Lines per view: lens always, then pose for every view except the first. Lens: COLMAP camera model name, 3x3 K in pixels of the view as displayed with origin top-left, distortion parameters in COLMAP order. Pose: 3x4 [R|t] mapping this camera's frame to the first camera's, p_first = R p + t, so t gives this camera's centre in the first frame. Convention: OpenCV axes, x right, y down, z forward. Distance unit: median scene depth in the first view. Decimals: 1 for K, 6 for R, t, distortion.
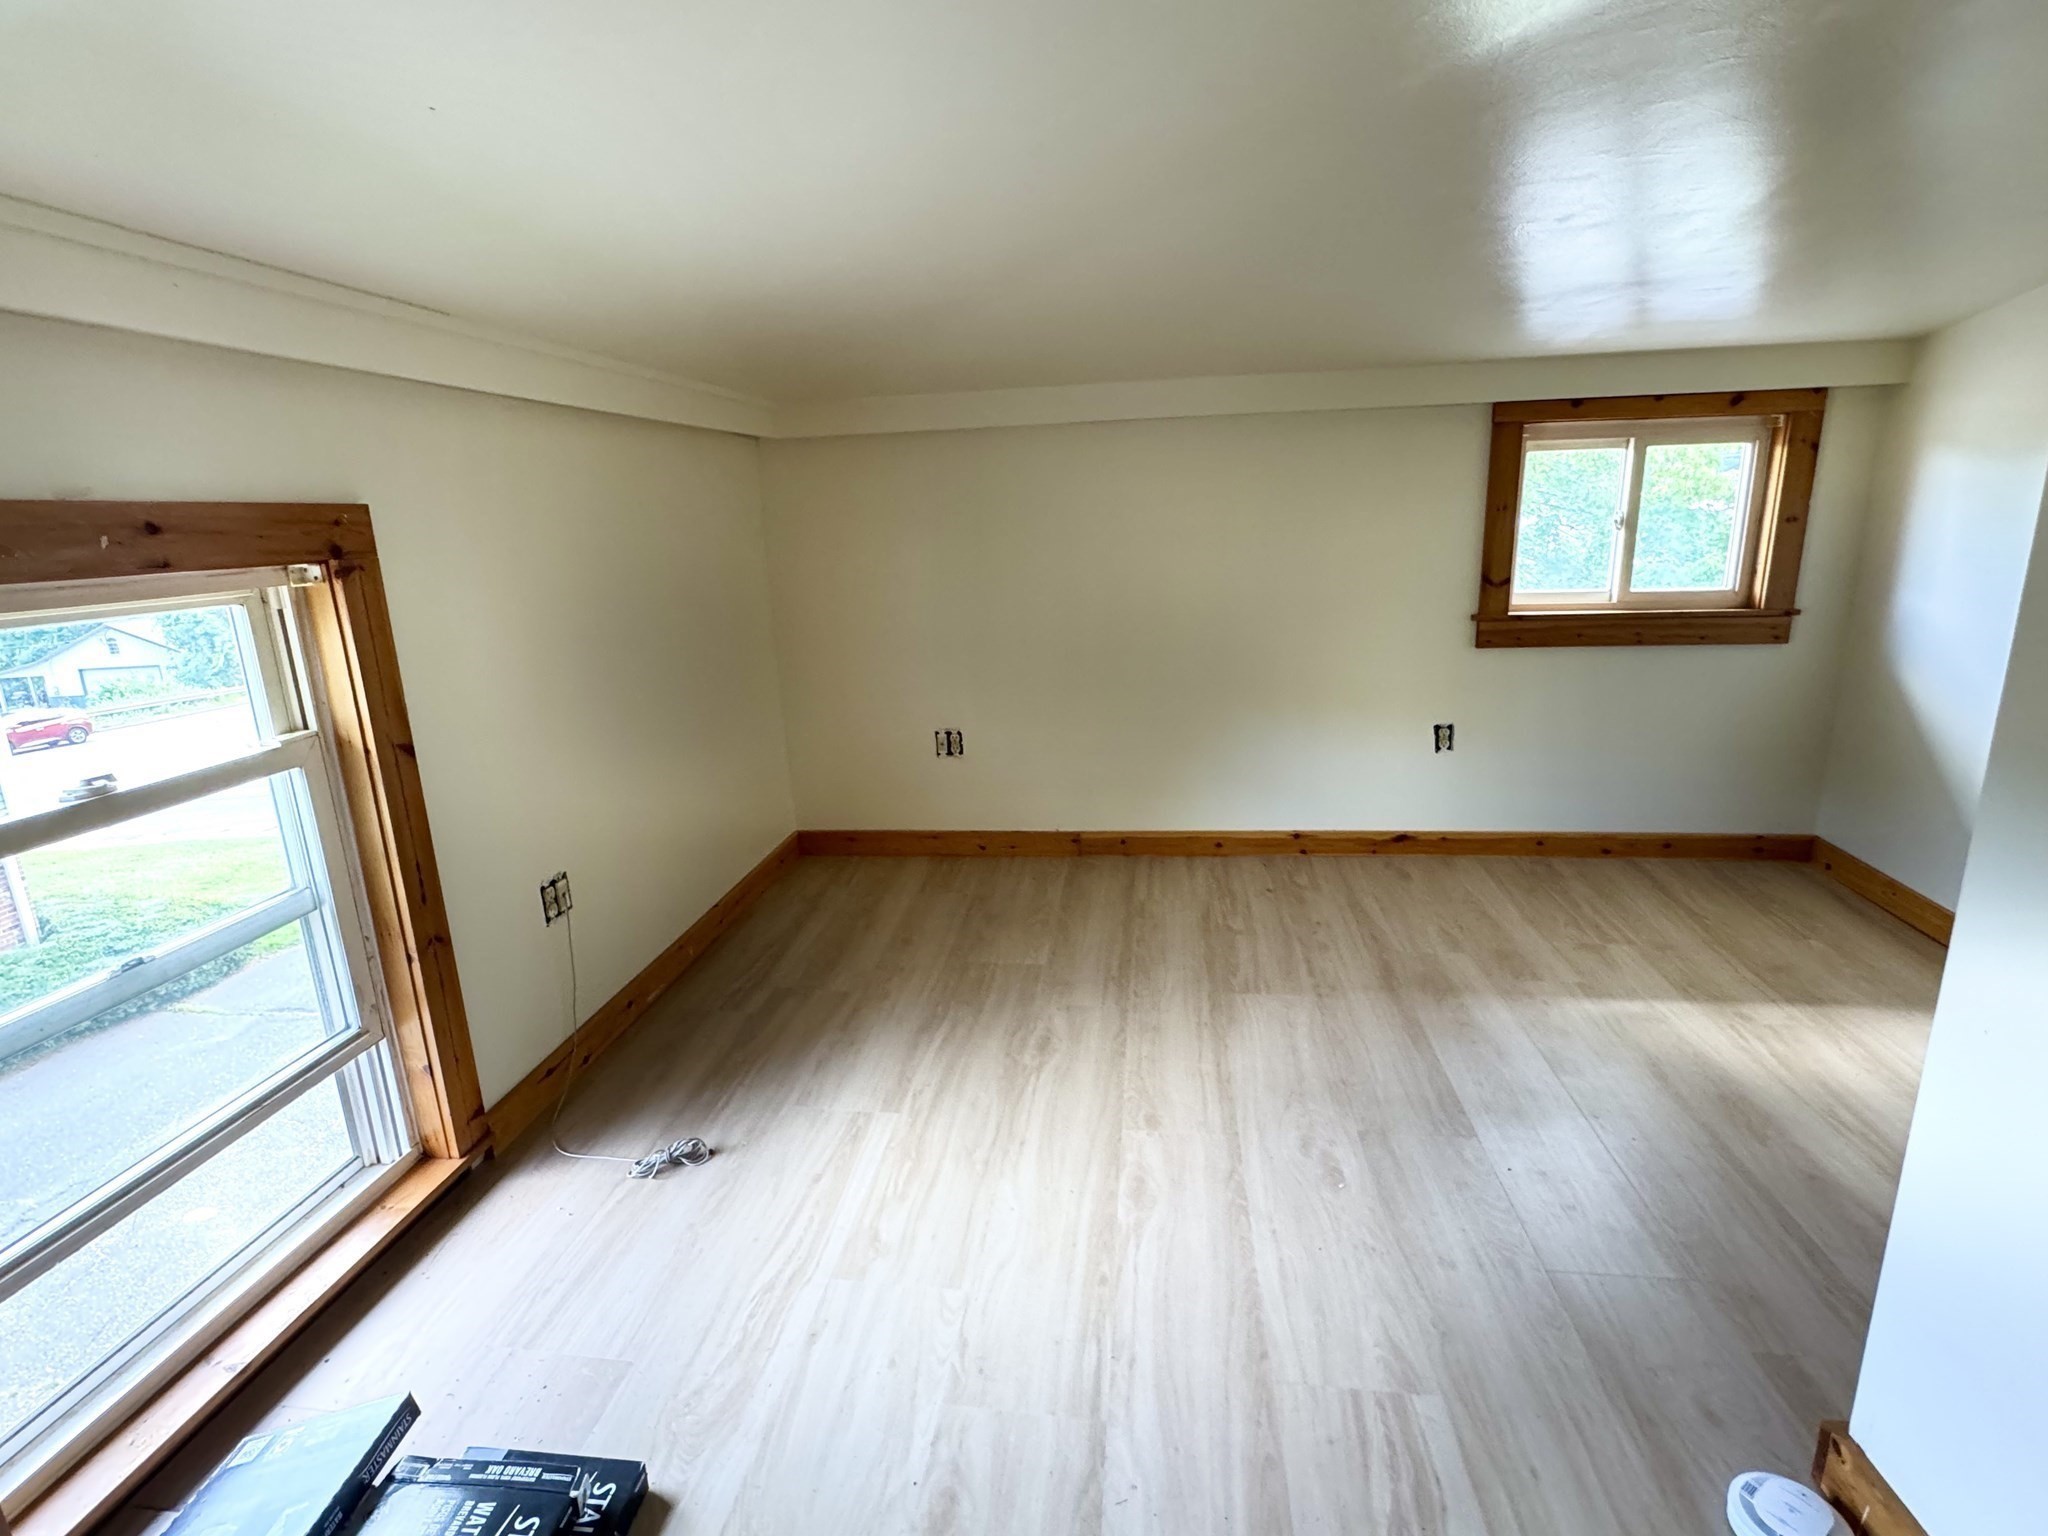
lens RADIAL K [[994.2, 0, 1024.0], [0, 994.2, 768.0], [0, 0, 1]] dist [-0.001863, -0.000058]
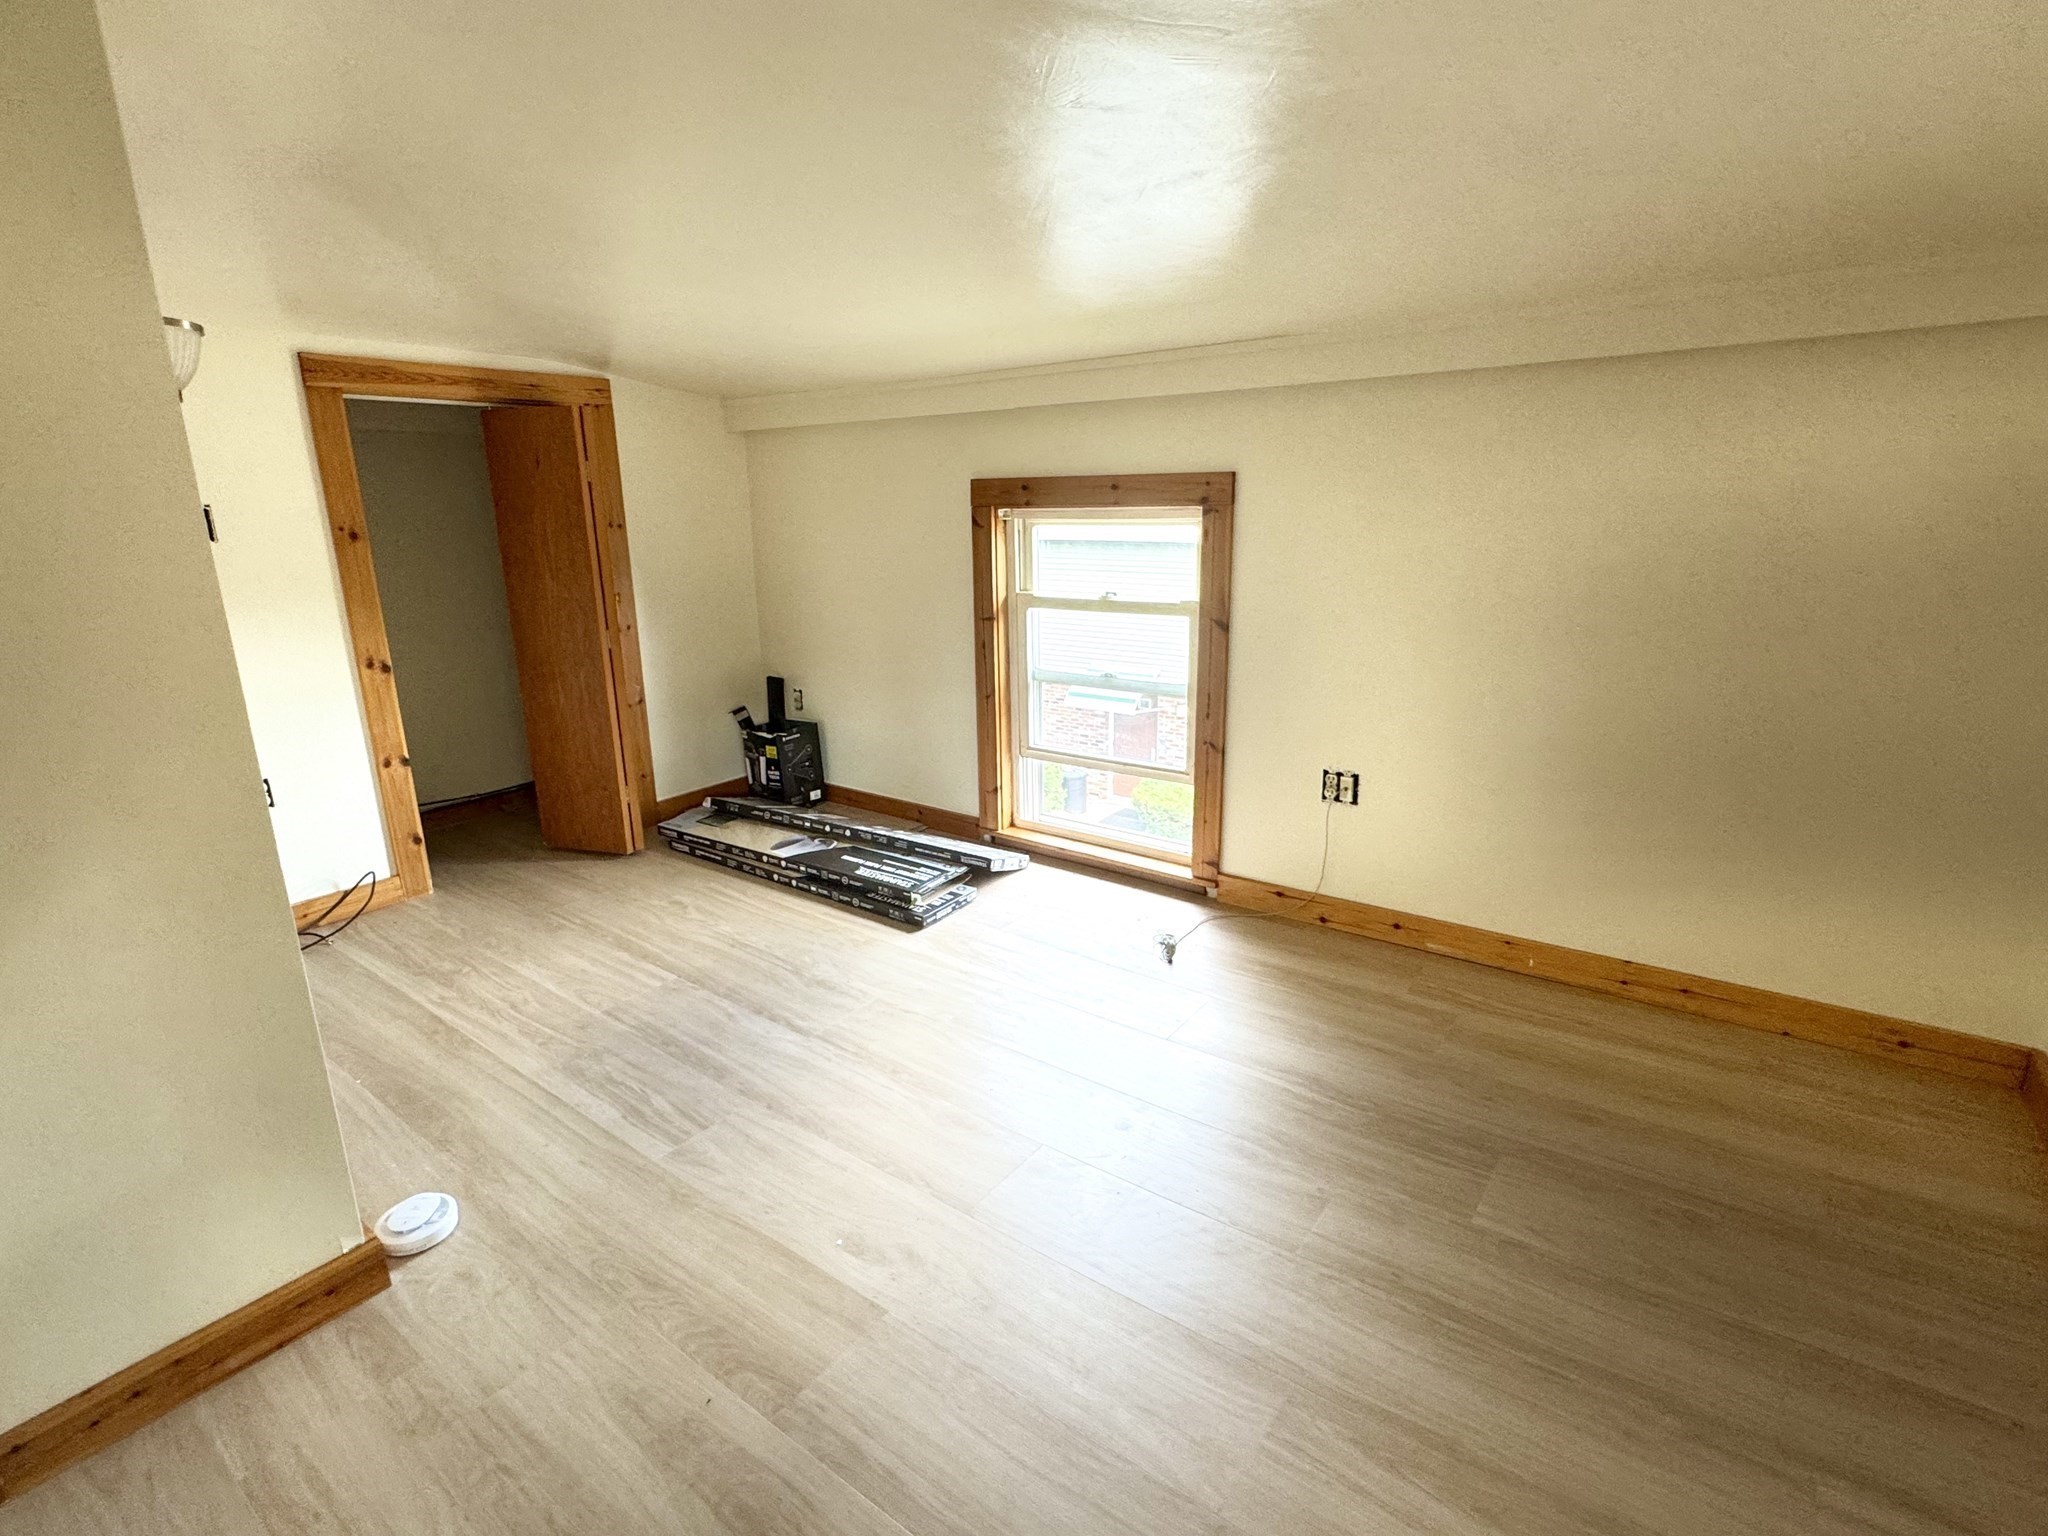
lens RADIAL K [[994.2, 0, 1024.0], [0, 994.2, 768.0], [0, 0, 1]] dist [-0.001863, -0.000058]
pose [[-0.493460, 0.267565, -0.827591, 0.965377], [-0.182279, 0.898563, 0.399197, -0.407705], [0.850454, 0.347840, -0.394633, 1.489401]]
